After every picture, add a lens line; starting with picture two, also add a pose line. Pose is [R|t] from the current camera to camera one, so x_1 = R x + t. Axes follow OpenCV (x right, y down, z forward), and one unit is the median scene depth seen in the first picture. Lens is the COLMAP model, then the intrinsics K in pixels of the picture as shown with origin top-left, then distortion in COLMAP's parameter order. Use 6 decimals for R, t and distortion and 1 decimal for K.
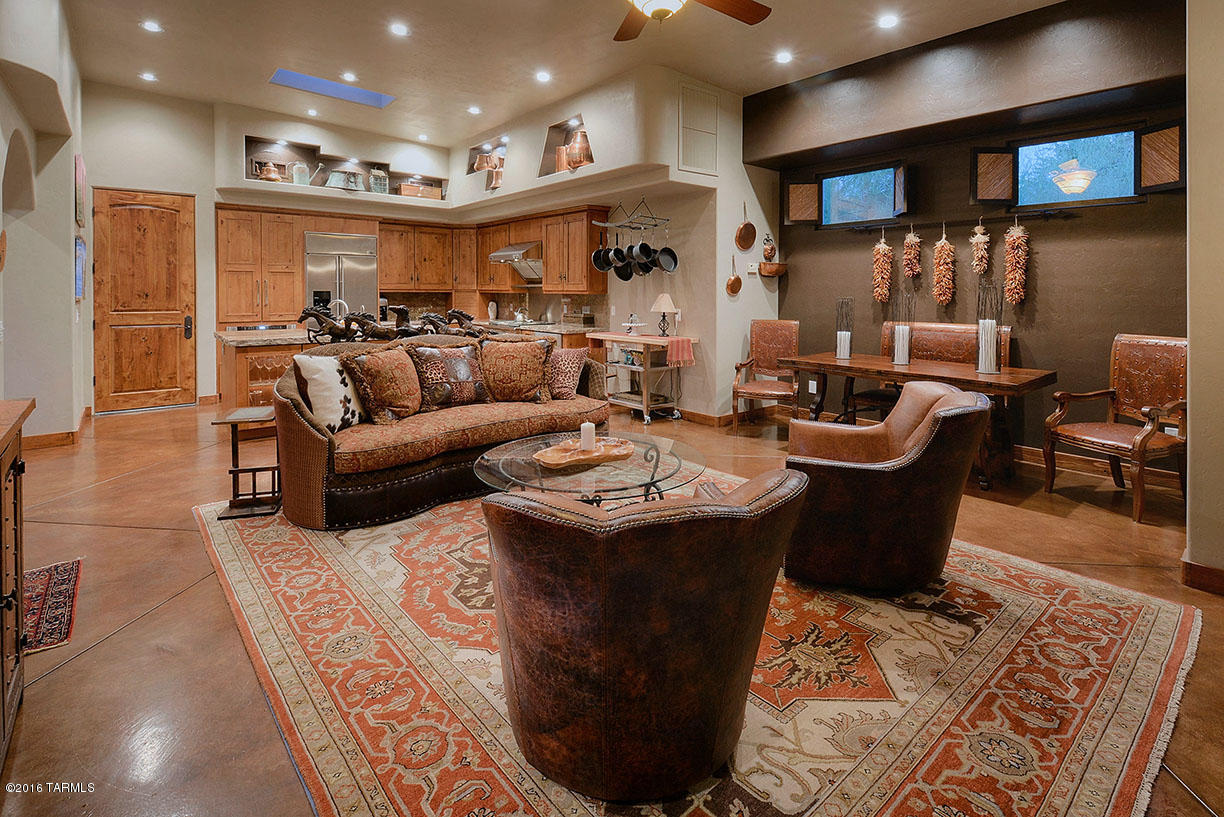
lens RADIAL K [[584.1, 0, 595.7], [0, 584.1, 299.2], [0, 0, 1]] dist [-0.001881, -0.007129]
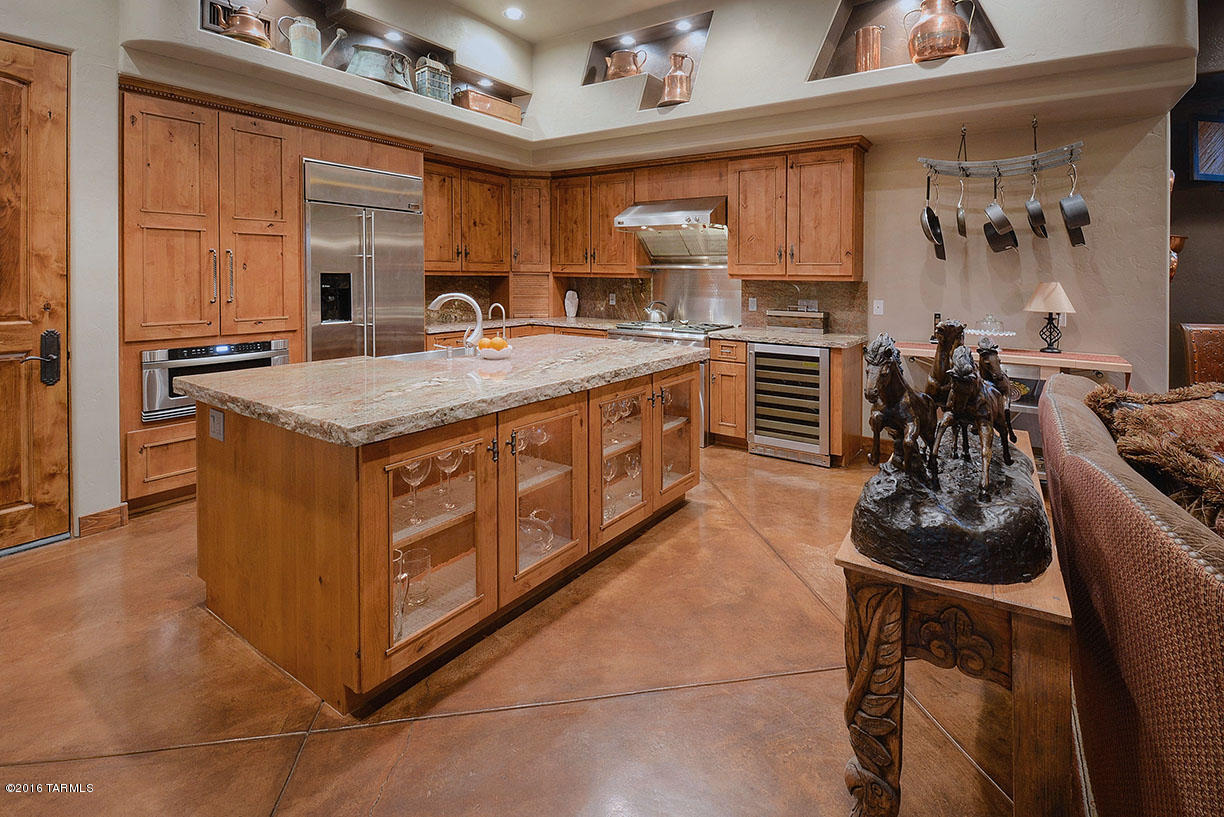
lens RADIAL K [[584.1, 0, 628.3], [0, 584.1, 284.1], [0, 0, 1]] dist [-0.001881, -0.007129]
pose [[0.957544, 0.001058, 0.288287, -0.456820], [-0.002298, 0.999990, 0.003962, -0.008686], [-0.288279, -0.004456, 0.957536, 0.519150]]
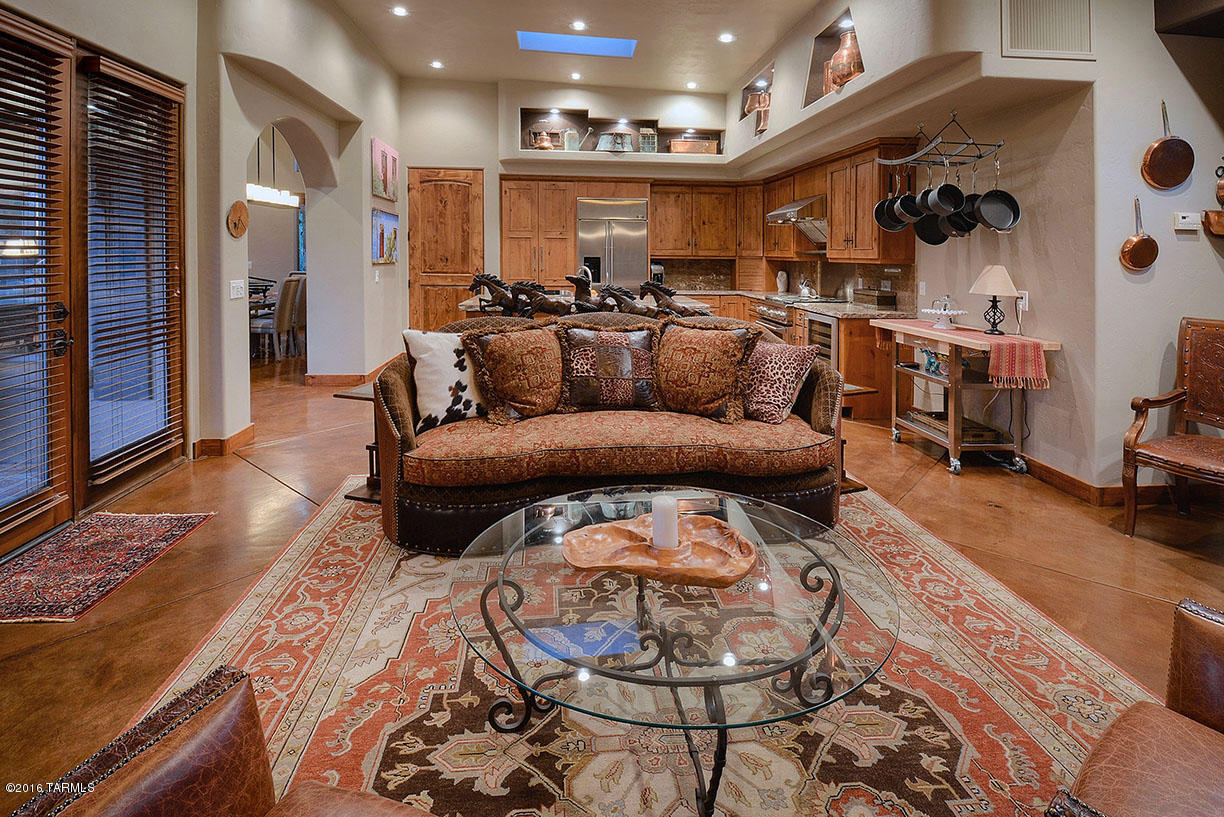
lens RADIAL K [[584.1, 0, 593.7], [0, 584.1, 253.1], [0, 0, 1]] dist [-0.001881, -0.007129]
pose [[0.820577, 0.003648, -0.571525, 0.118810], [-0.016440, 0.999717, -0.017222, -0.004447], [0.571300, 0.023528, 0.820404, 0.242078]]
